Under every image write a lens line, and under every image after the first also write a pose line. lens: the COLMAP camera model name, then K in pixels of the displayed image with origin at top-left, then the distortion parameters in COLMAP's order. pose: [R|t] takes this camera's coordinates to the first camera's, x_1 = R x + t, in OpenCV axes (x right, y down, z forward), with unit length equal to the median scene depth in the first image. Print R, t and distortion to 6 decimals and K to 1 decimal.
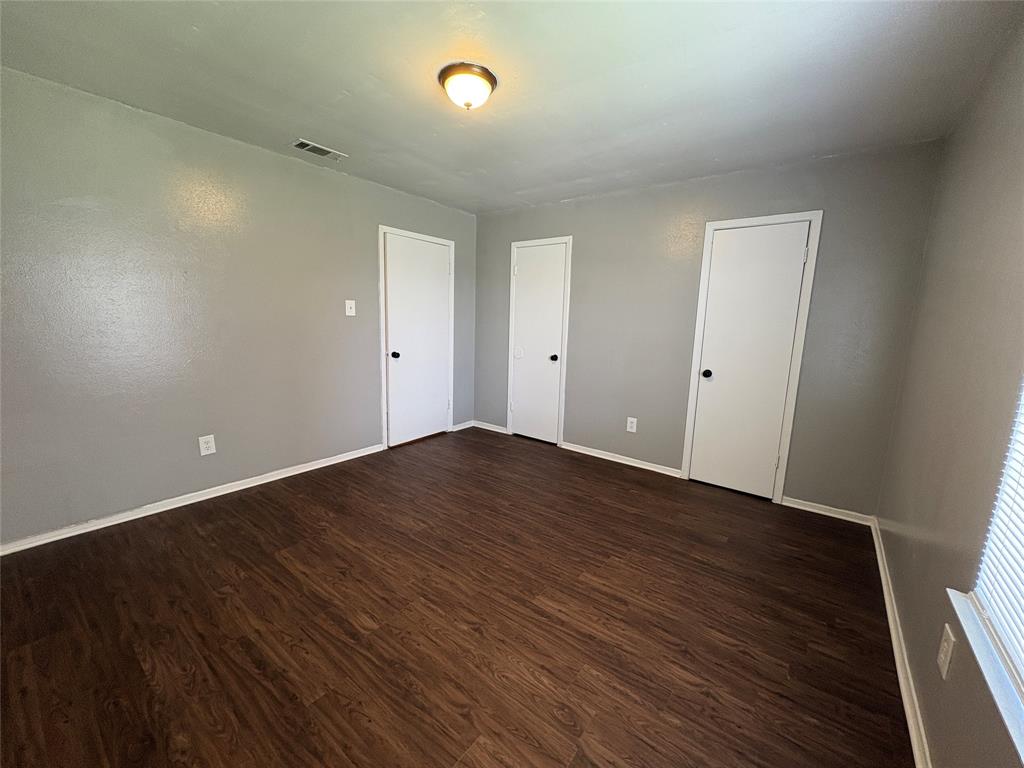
lens RADIAL K [[408.7, 0, 511.9], [0, 408.7, 382.5], [0, 0, 1]] dist [0.011900, -0.000252]
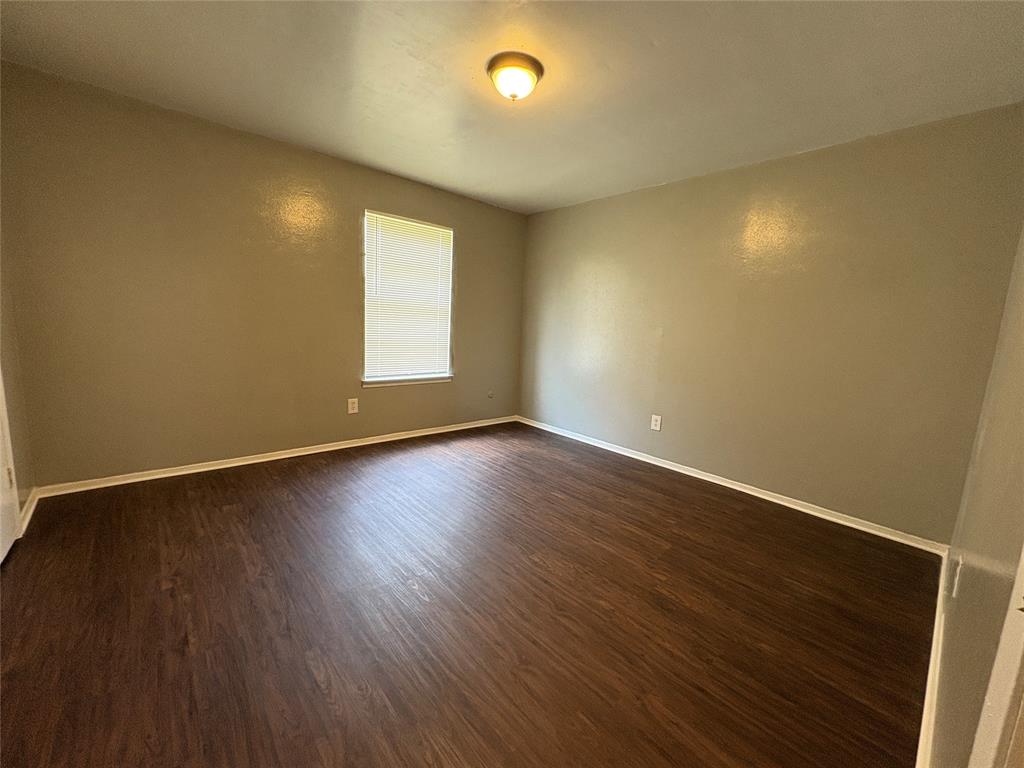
lens RADIAL K [[408.7, 0, 514.2], [0, 408.7, 381.8], [0, 0, 1]] dist [0.011900, -0.000252]
pose [[-0.980148, -0.106196, 0.167427, -0.339022], [-0.052203, 0.952889, 0.298793, -0.280180], [-0.191270, 0.284121, -0.939516, 2.053581]]
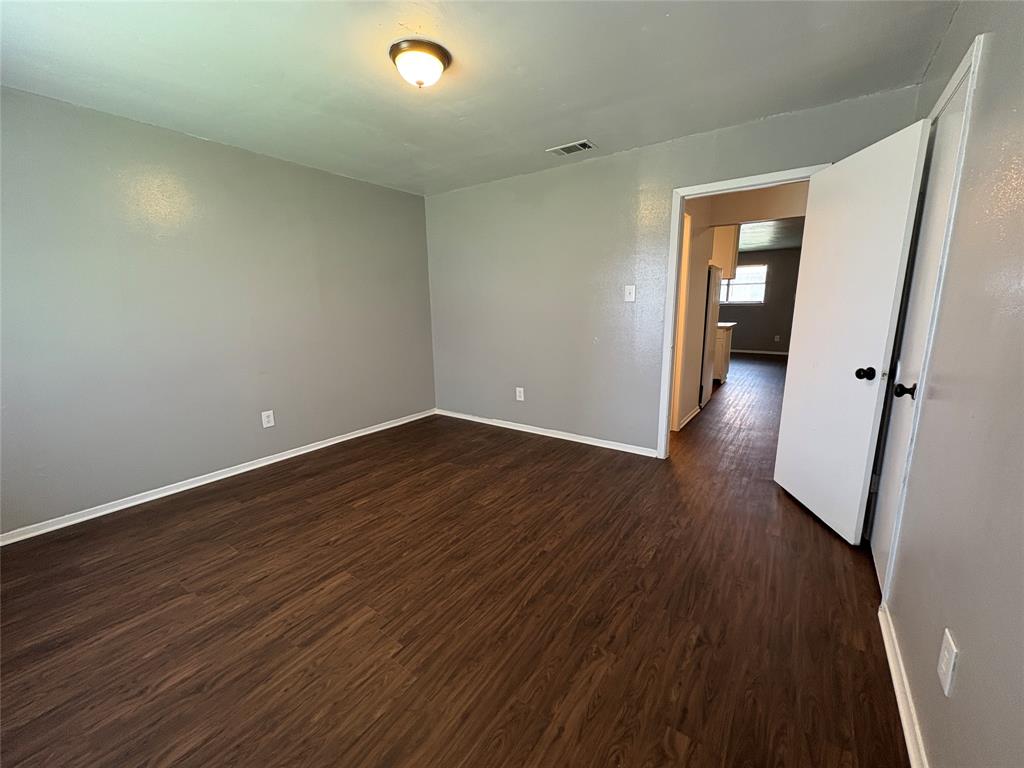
lens RADIAL K [[408.7, 0, 511.0], [0, 408.7, 381.8], [0, 0, 1]] dist [0.011900, -0.000252]
pose [[0.034579, 0.156986, -0.986995, 0.932470], [-0.140561, 0.978533, 0.150715, -0.144126], [0.989468, 0.133521, 0.055903, 1.181981]]
